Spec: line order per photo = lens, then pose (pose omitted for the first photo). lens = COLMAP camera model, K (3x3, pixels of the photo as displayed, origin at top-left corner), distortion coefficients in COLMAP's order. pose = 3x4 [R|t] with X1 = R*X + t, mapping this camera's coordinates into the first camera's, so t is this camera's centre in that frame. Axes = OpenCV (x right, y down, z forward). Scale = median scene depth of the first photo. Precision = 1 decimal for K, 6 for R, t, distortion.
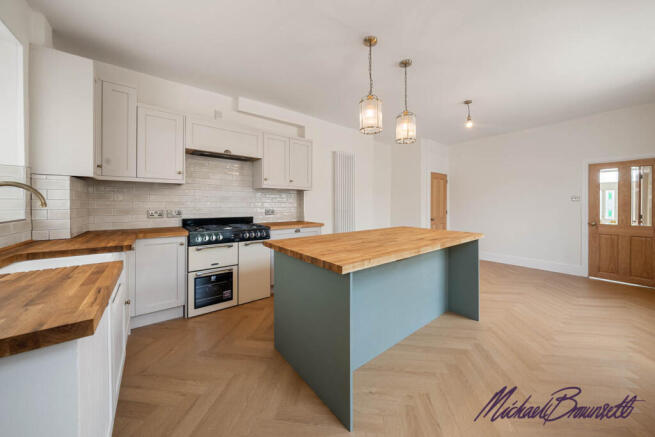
lens RADIAL K [[231.0, 0, 330.2], [0, 231.0, 203.9], [0, 0, 1]] dist [-0.000505, -0.000003]
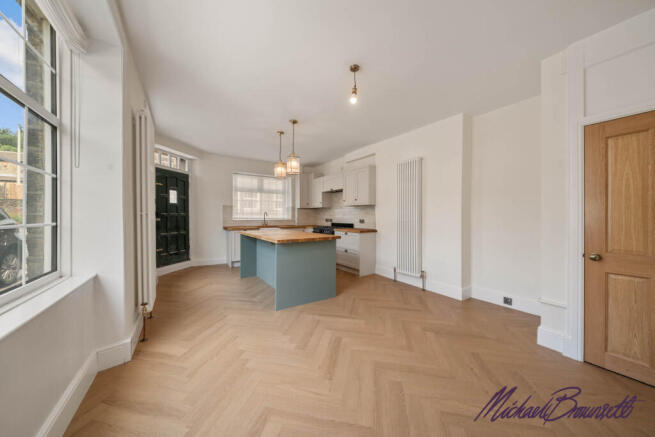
lens RADIAL K [[222.7, 0, 327.5], [0, 222.7, 218.5], [0, 0, 1]] dist [-0.000586, -0.000008]
pose [[-0.083309, 0.007444, -0.996496, 1.626129], [0.000234, 0.999972, 0.007450, 0.009599], [0.996524, 0.000388, -0.083309, 1.245276]]
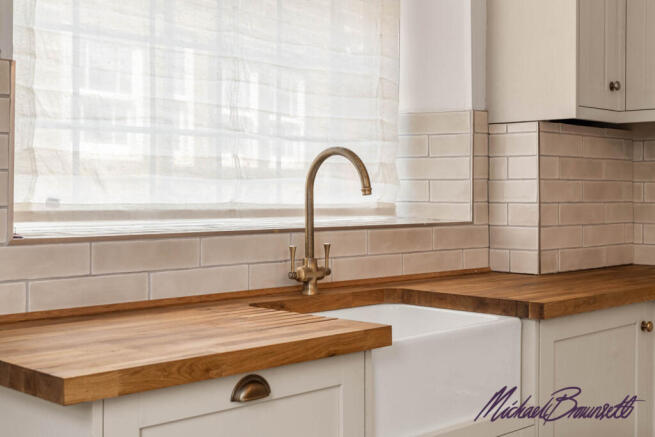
lens RADIAL K [[907.6, 0, 327.5], [0, 907.6, 218.5], [0, 0, 1]] dist [-0.006617, -0.016584]
pose [[0.135558, 0.034184, -0.990180, 0.296567], [-0.007326, 0.999412, 0.033500, -0.001022], [0.990742, 0.002713, 0.135729, 0.290790]]
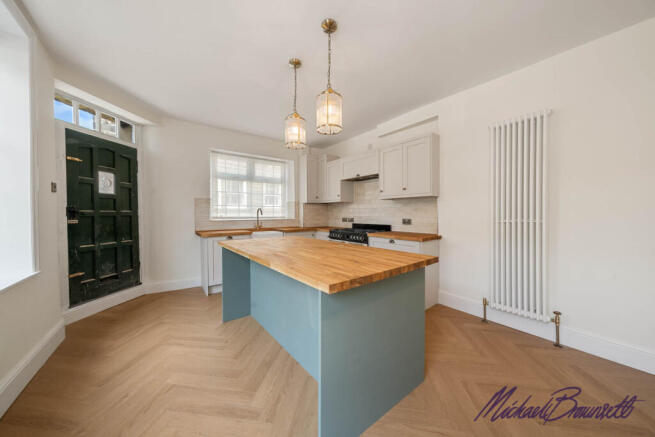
lens RADIAL K [[222.7, 0, 327.5], [0, 222.7, 218.5], [0, 0, 1]] dist [-0.000586, -0.000008]
pose [[-0.016441, 0.019129, -0.999682, 0.978978], [0.003988, 0.999810, 0.019066, 0.002780], [0.999857, -0.003674, -0.016515, 0.932307]]
